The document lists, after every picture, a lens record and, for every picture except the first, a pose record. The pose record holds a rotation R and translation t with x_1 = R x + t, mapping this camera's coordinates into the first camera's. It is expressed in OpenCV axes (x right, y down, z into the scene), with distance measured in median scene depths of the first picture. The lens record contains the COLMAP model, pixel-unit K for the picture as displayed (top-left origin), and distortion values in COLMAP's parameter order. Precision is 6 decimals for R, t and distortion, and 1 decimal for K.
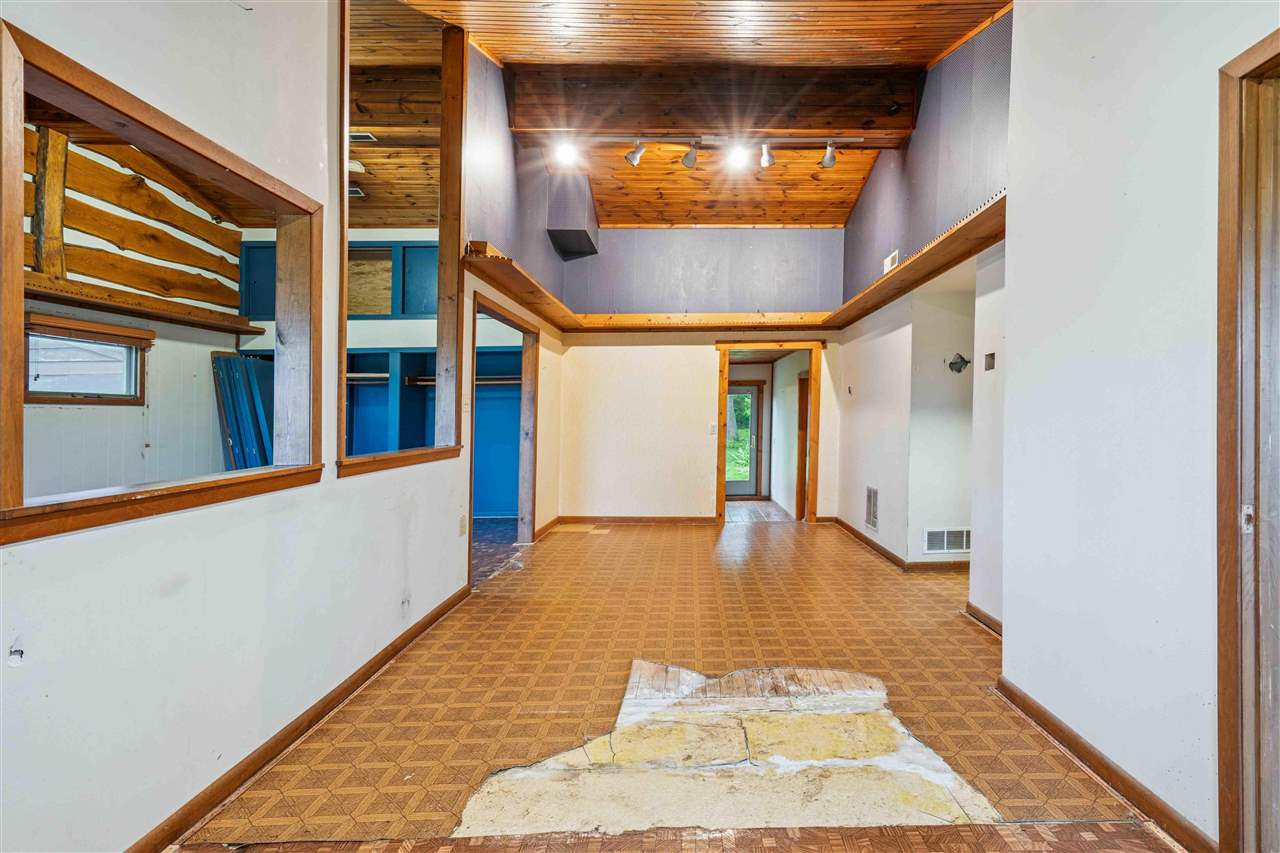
lens RADIAL K [[644.2, 0, 705.6], [0, 644.2, 414.4], [0, 0, 1]] dist [0.000526, 0.000847]
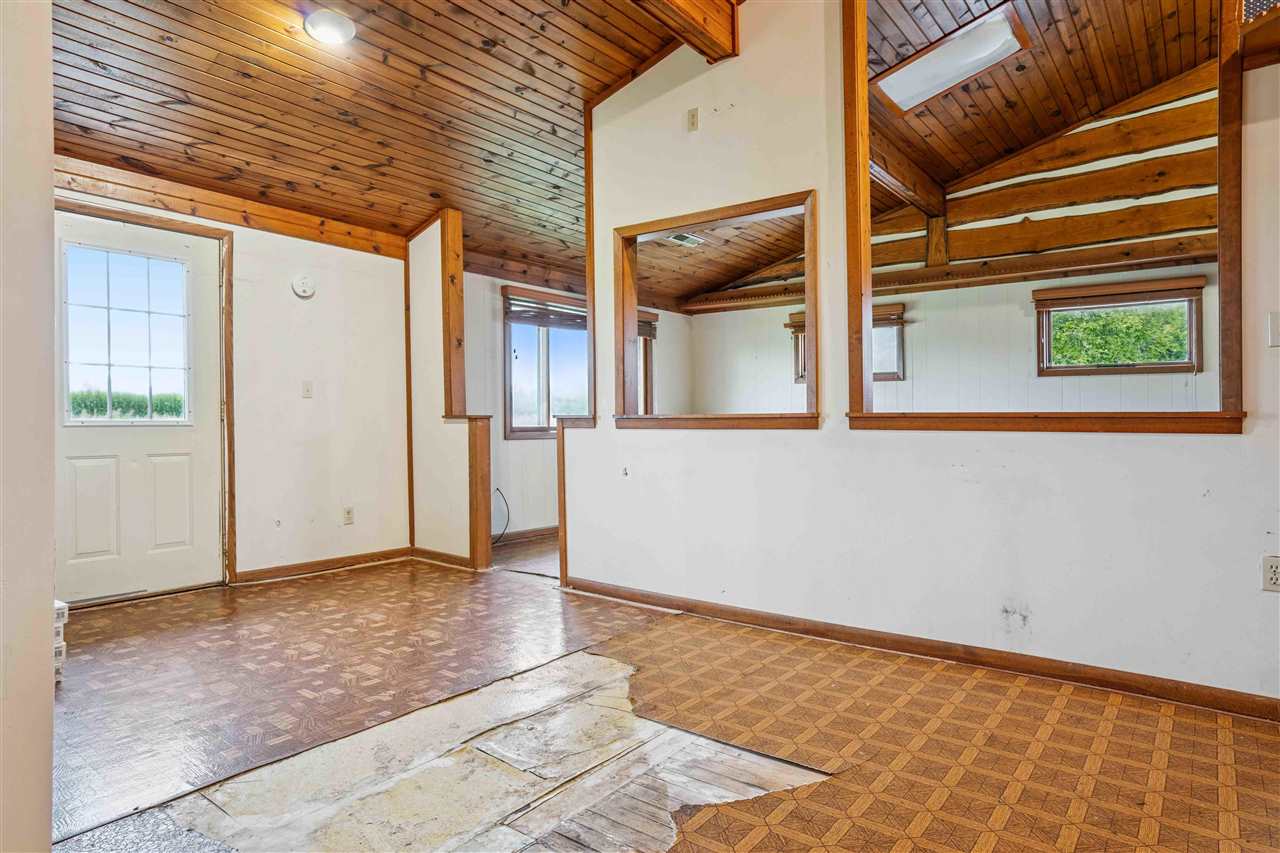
lens RADIAL K [[735.0, 0, 645.4], [0, 735.0, 424.9], [0, 0, 1]] dist [0.004161, 0.000229]
pose [[-0.626252, 0.023544, -0.779265, 0.228288], [0.010245, 0.999706, 0.021971, 0.024969], [0.779553, 0.005776, -0.626309, 0.597287]]
